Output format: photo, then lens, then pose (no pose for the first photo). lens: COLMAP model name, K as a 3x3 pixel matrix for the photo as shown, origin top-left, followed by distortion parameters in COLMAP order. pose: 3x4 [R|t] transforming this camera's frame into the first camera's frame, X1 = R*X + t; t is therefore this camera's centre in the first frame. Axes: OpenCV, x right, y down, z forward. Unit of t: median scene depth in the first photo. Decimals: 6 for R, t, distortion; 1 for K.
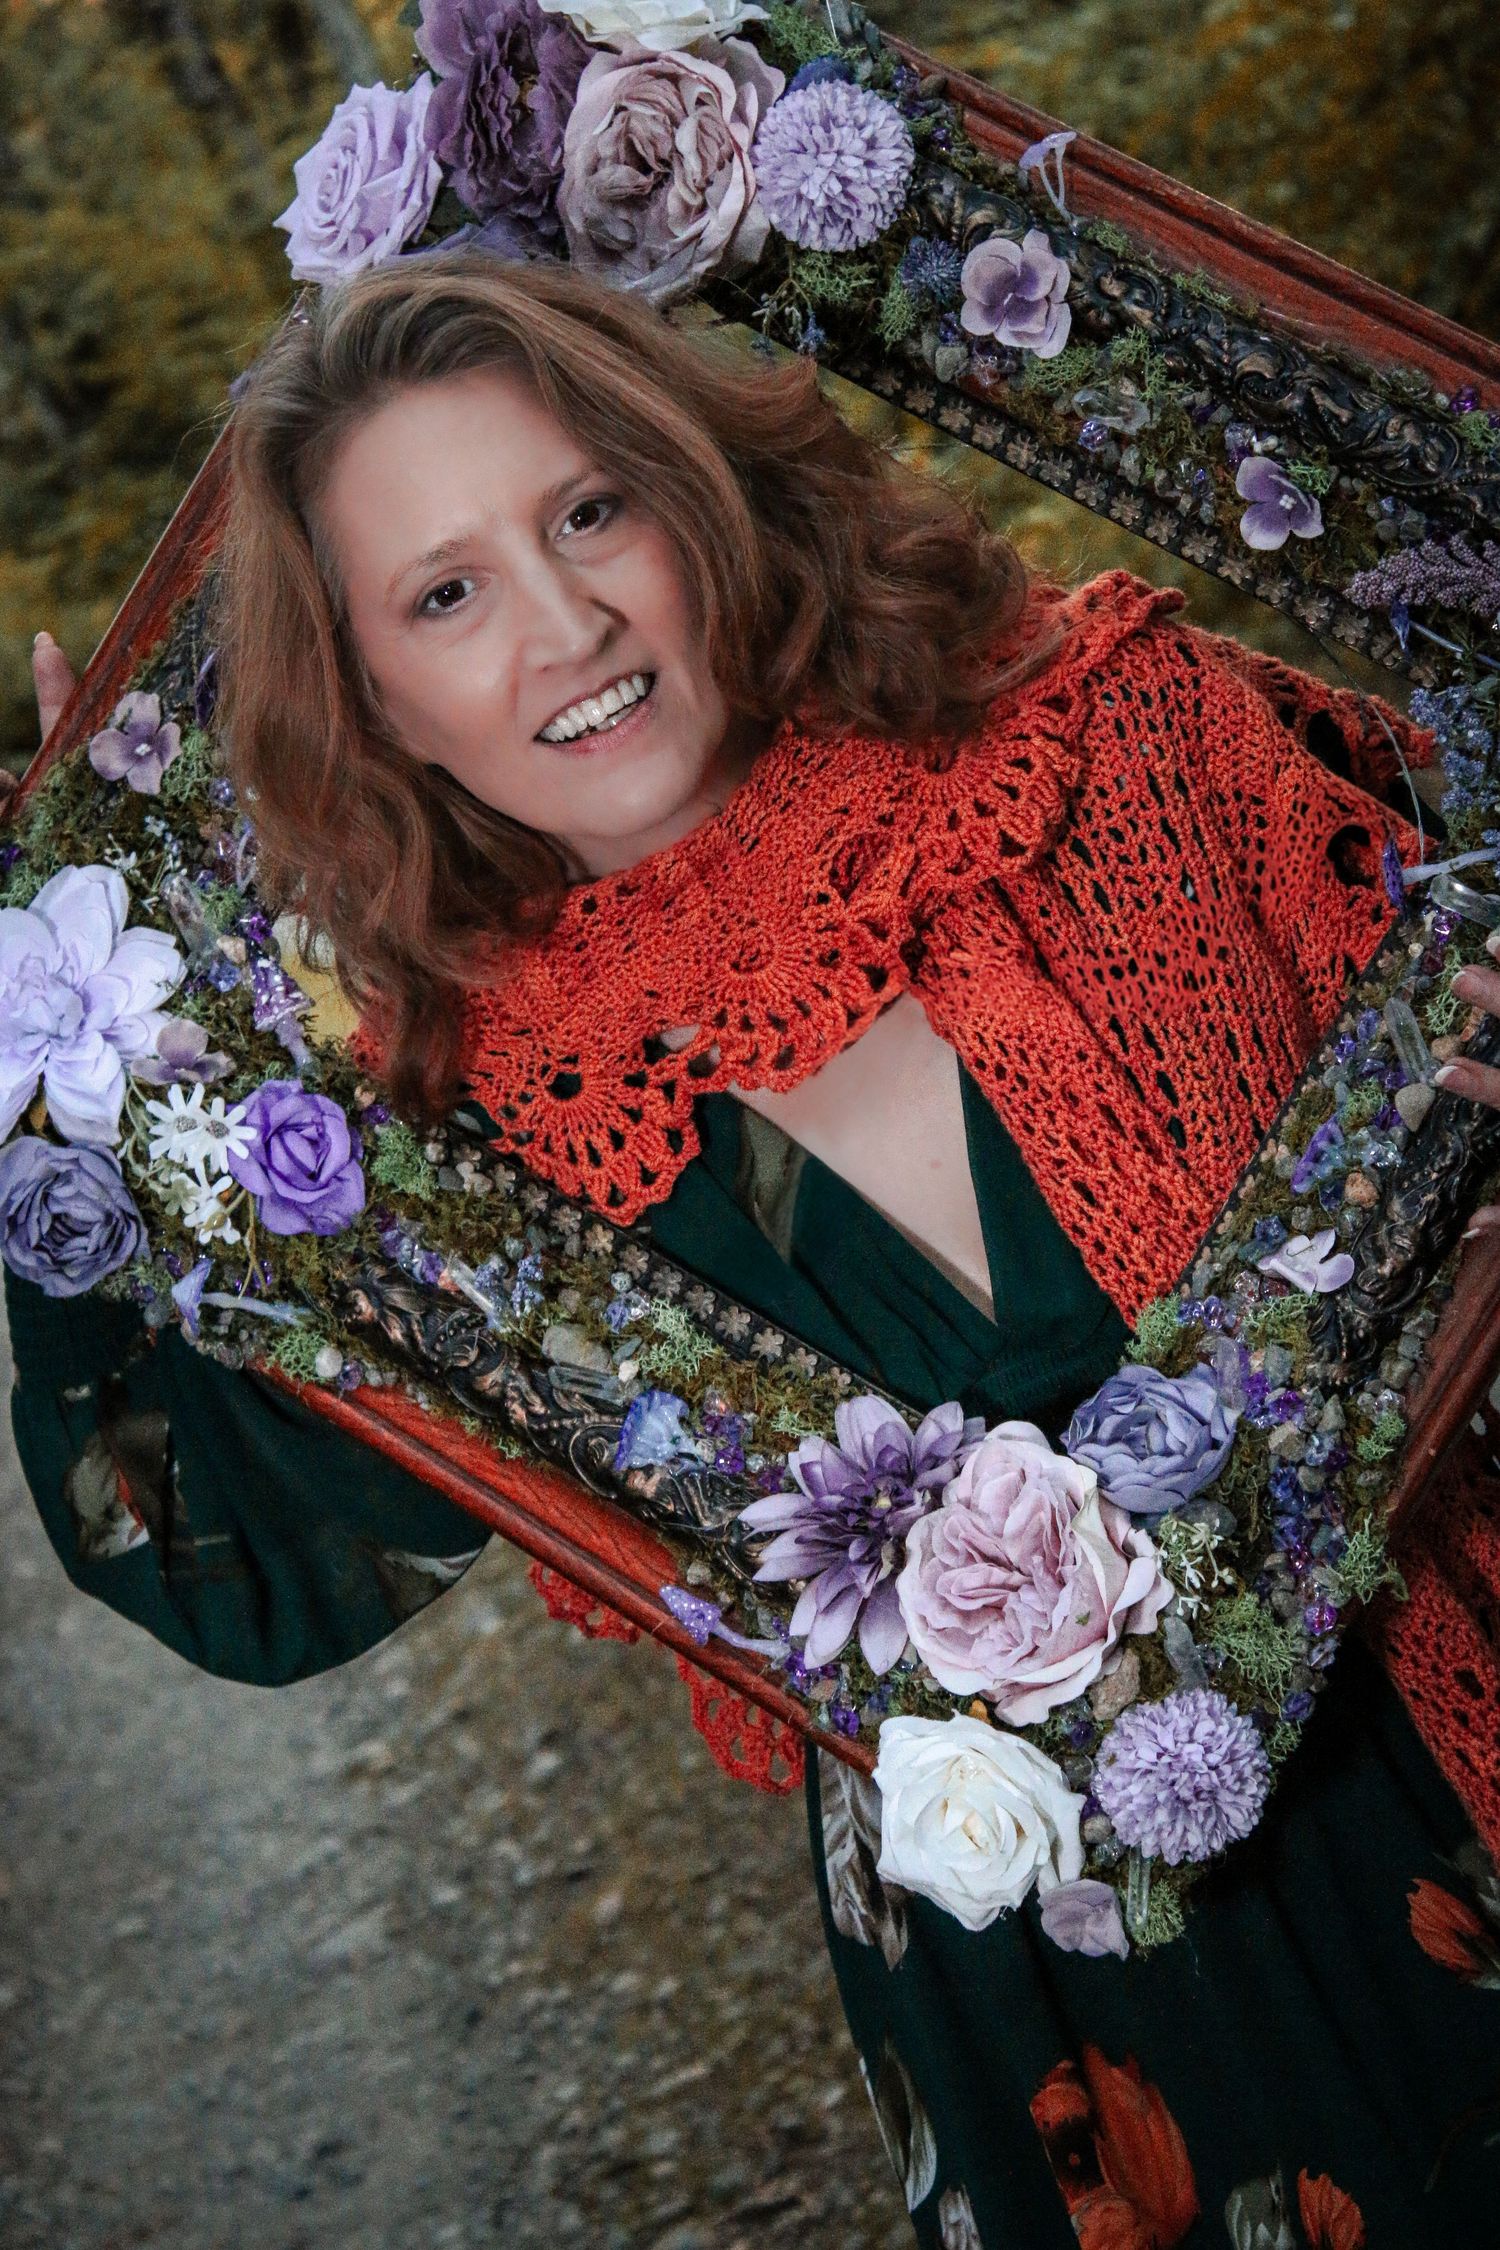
lens RADIAL K [[5491.1, 0, 746.2], [0, 5491.1, 1131.3], [0, 0, 1]] dist [0.024744, 0.000000]
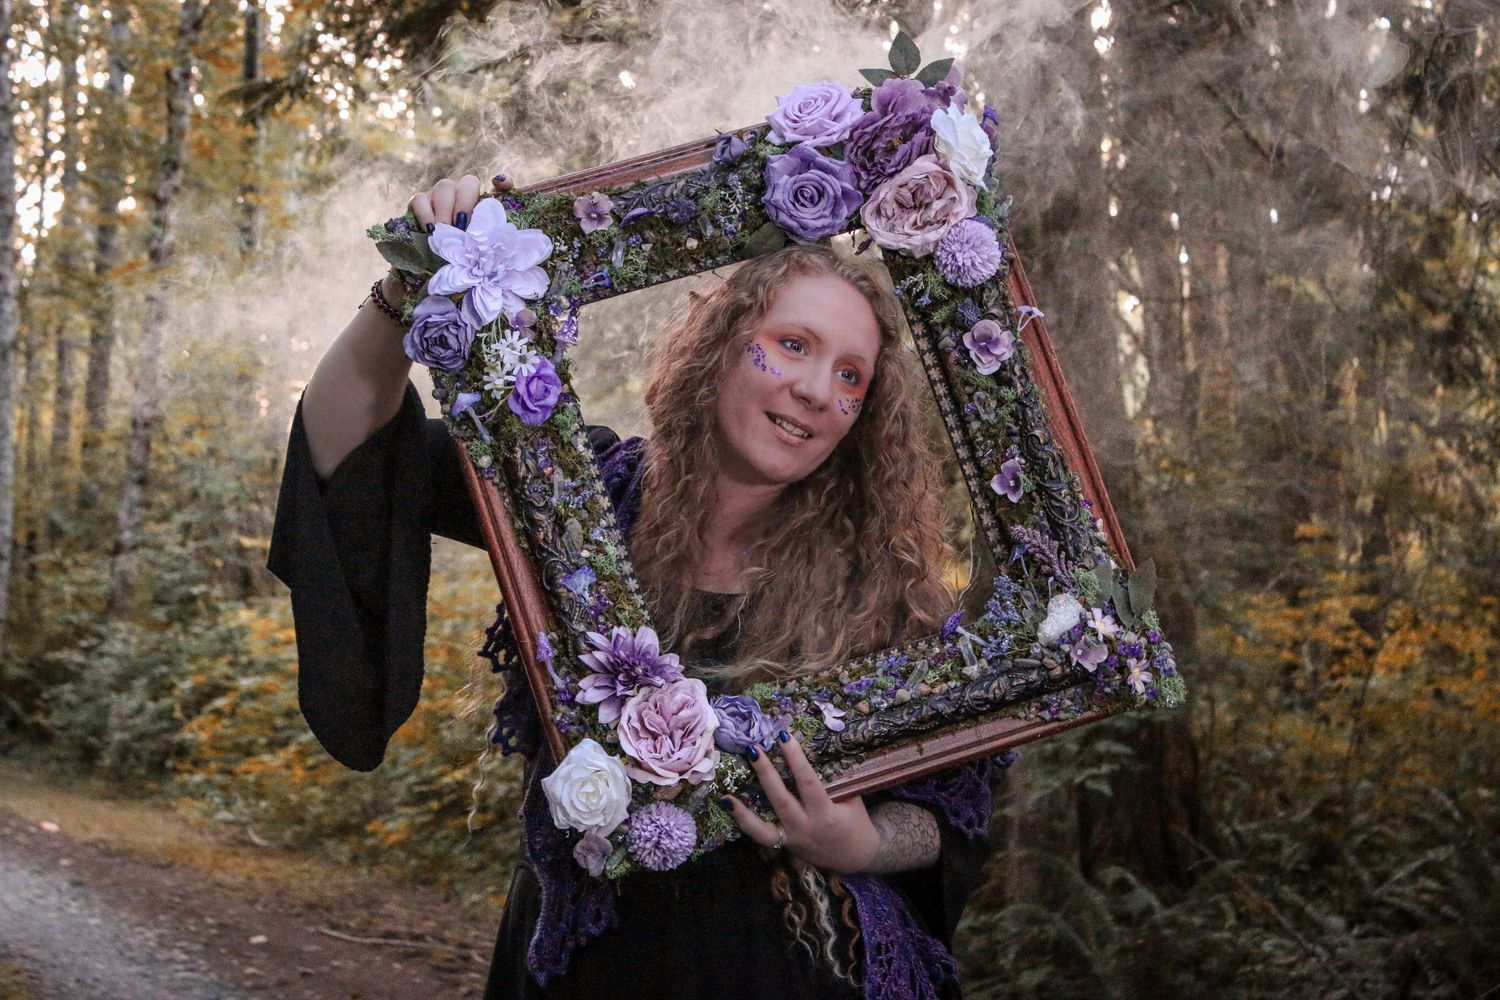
lens RADIAL K [[2817.3, 0, 758.4], [0, 2817.3, 497.7], [0, 0, 1]] dist [0.030920, 0.000000]
pose [[0.683929, 0.685729, 0.249032, -0.296065], [-0.675058, 0.724279, -0.140412, 0.149023], [-0.276654, -0.072079, 0.958263, -0.202634]]
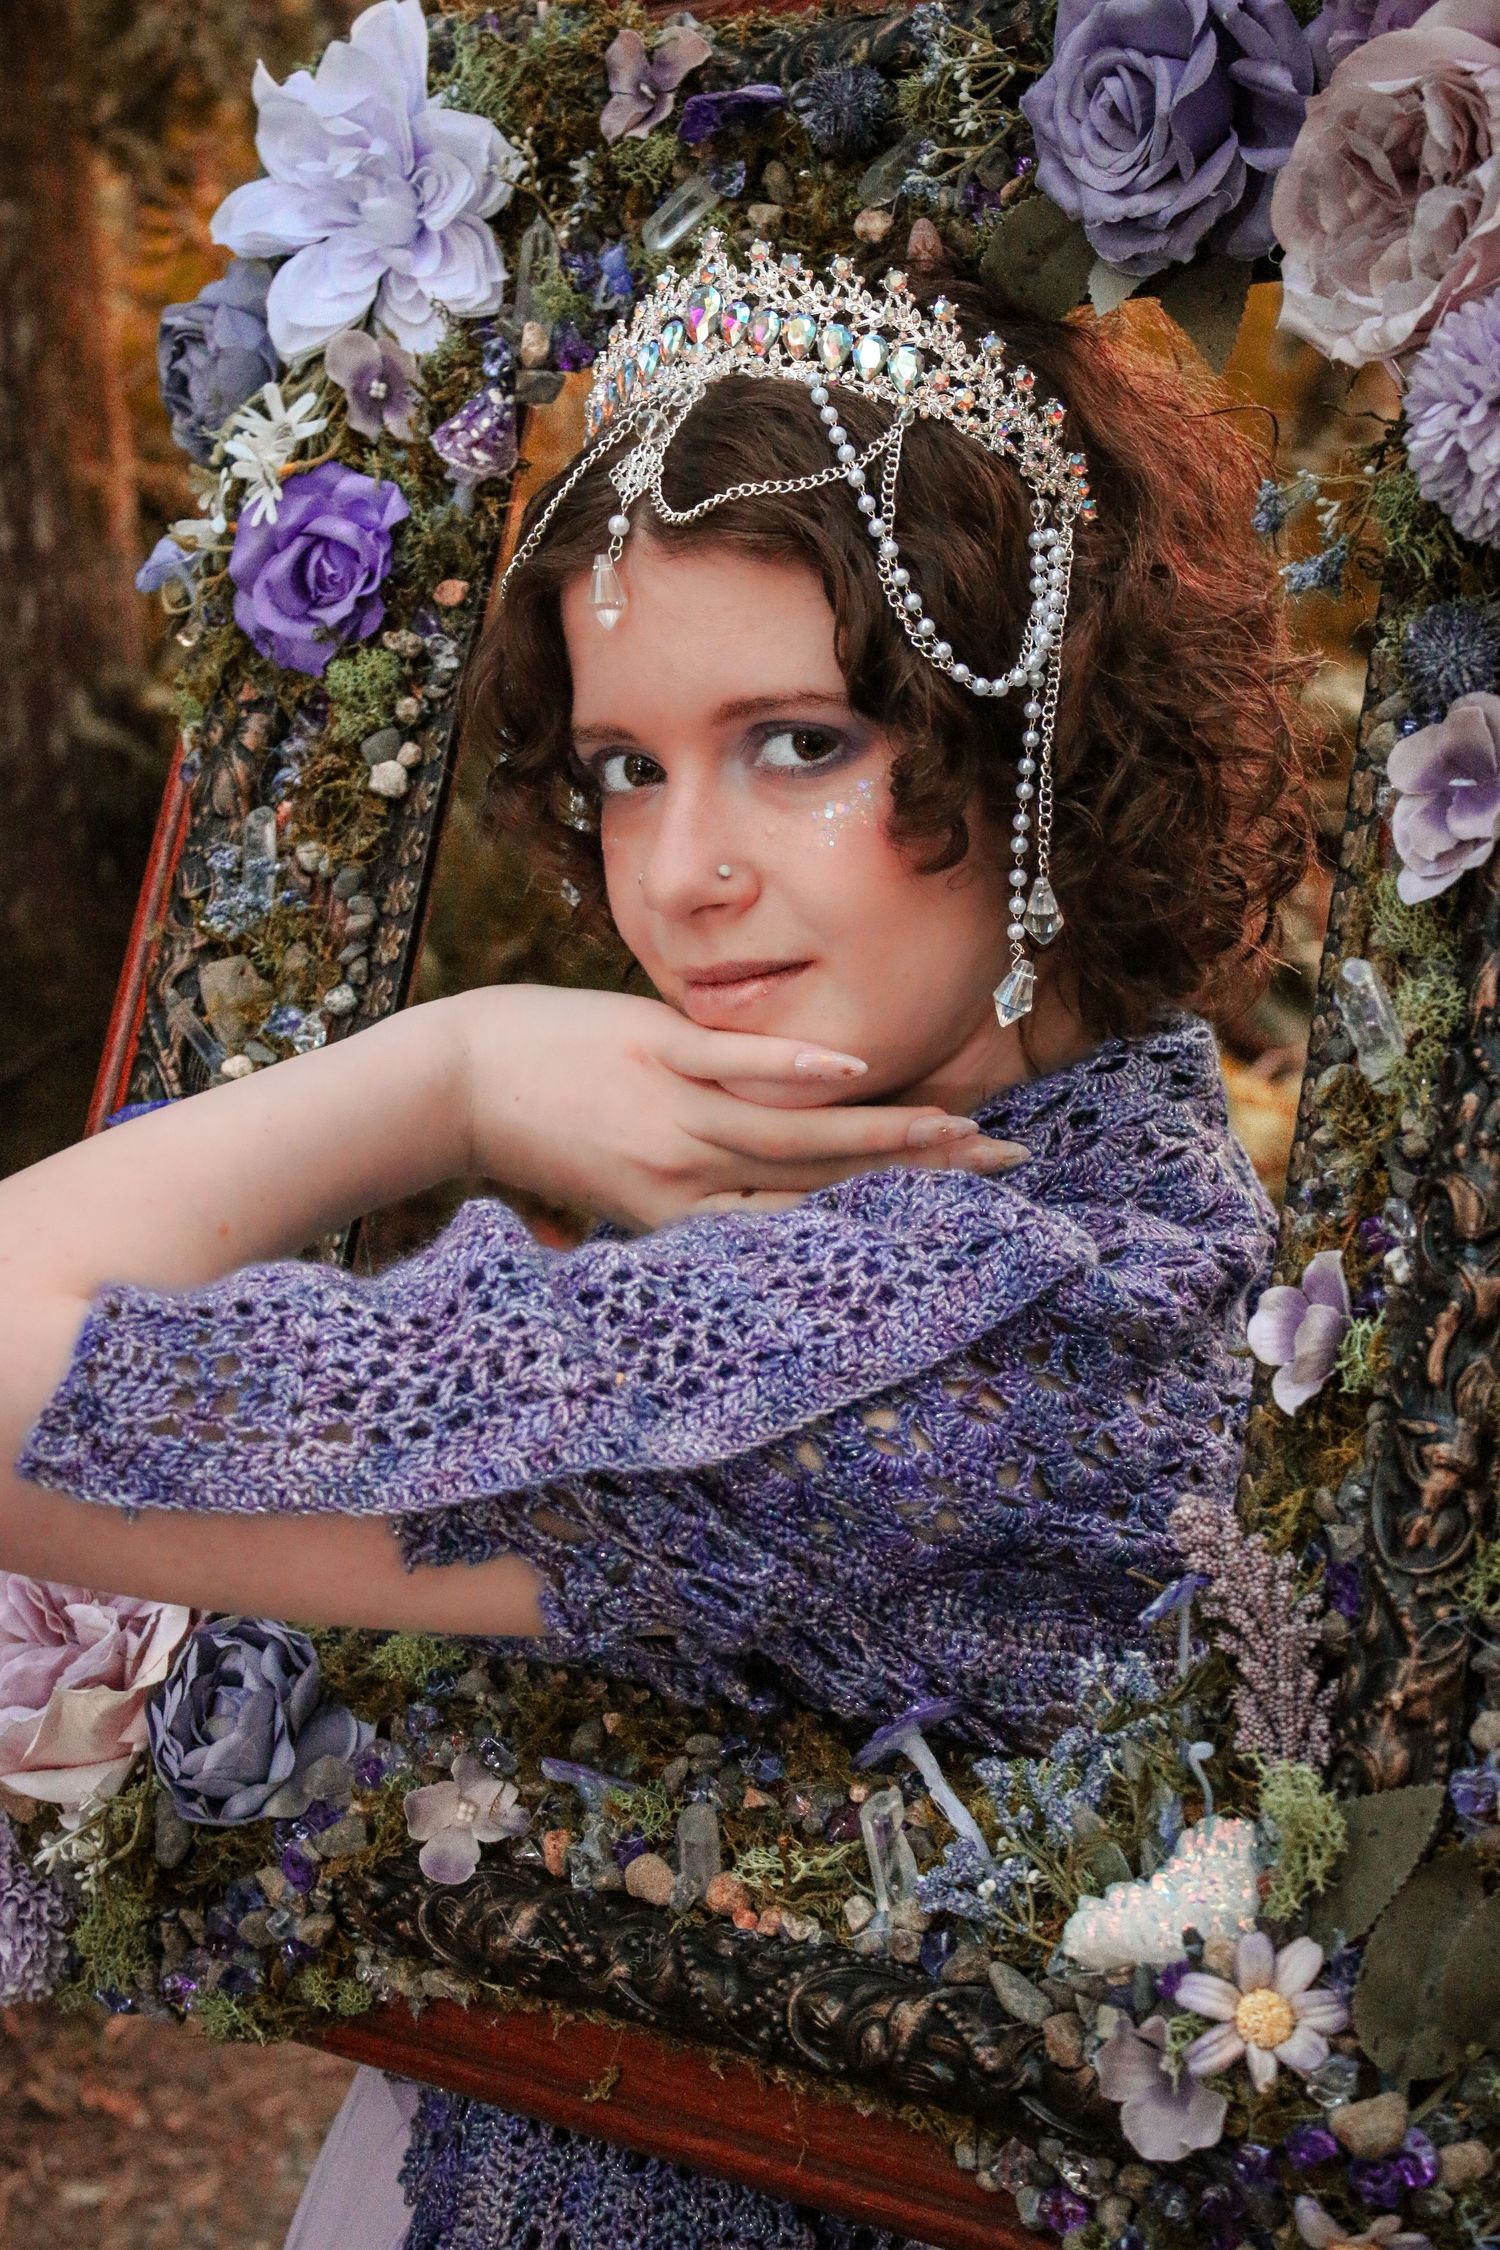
lens RADIAL K [[3581.8, 0, 747.1], [0, 3581.8, 1125.1], [0, 0, 1]] dist [-0.043720, 0.000000]
pose [[0.441748, 0.875220, -0.197098, 0.128412], [-0.637524, 0.460819, 0.617421, -0.338611], [0.631206, -0.147090, 0.761540, 0.640800]]
